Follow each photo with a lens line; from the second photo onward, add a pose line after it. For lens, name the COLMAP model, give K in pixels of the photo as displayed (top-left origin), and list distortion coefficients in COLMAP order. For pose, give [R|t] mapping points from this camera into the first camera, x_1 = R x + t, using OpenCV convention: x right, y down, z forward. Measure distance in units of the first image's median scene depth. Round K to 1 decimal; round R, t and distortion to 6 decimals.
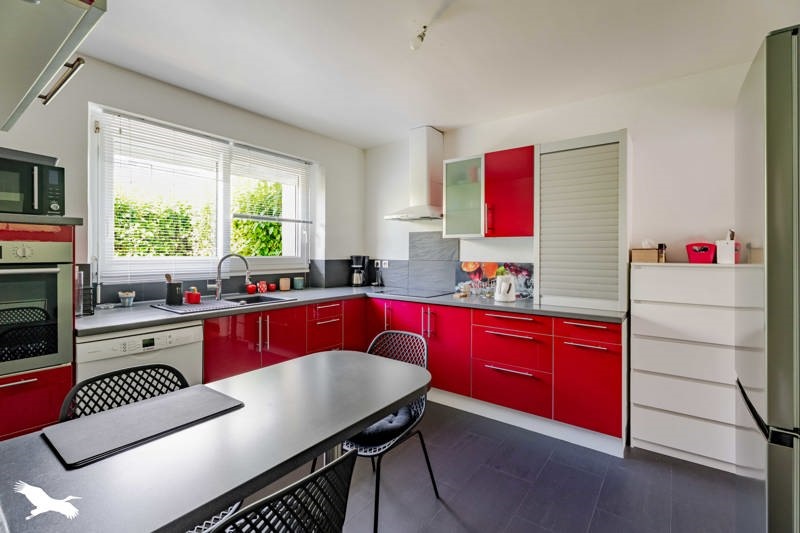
lens RADIAL K [[359.8, 0, 403.6], [0, 359.8, 259.8], [0, 0, 1]] dist [0.003586, 0.000676]
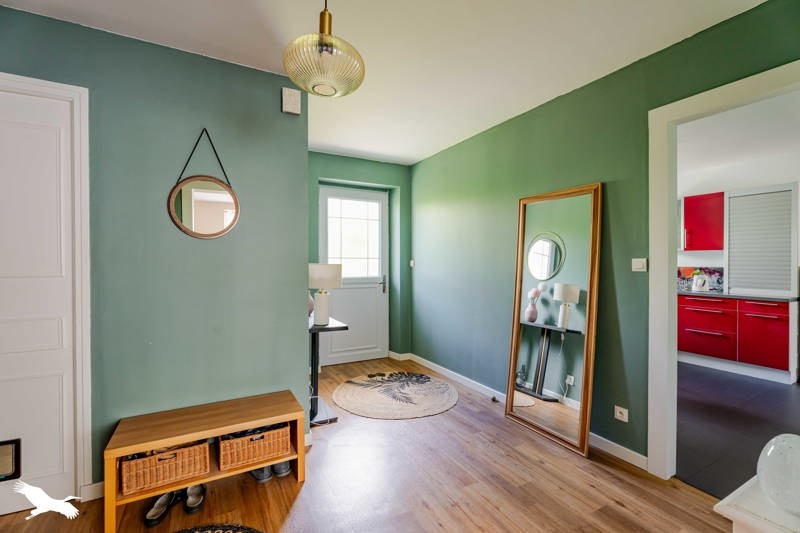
lens RADIAL K [[359.8, 0, 397.1], [0, 359.8, 267.4], [0, 0, 1]] dist [0.003586, 0.000676]
pose [[0.912799, 0.006128, -0.408363, -0.273764], [-0.009881, 0.999926, -0.007082, 0.033948], [0.408290, 0.010499, 0.912792, -0.942977]]
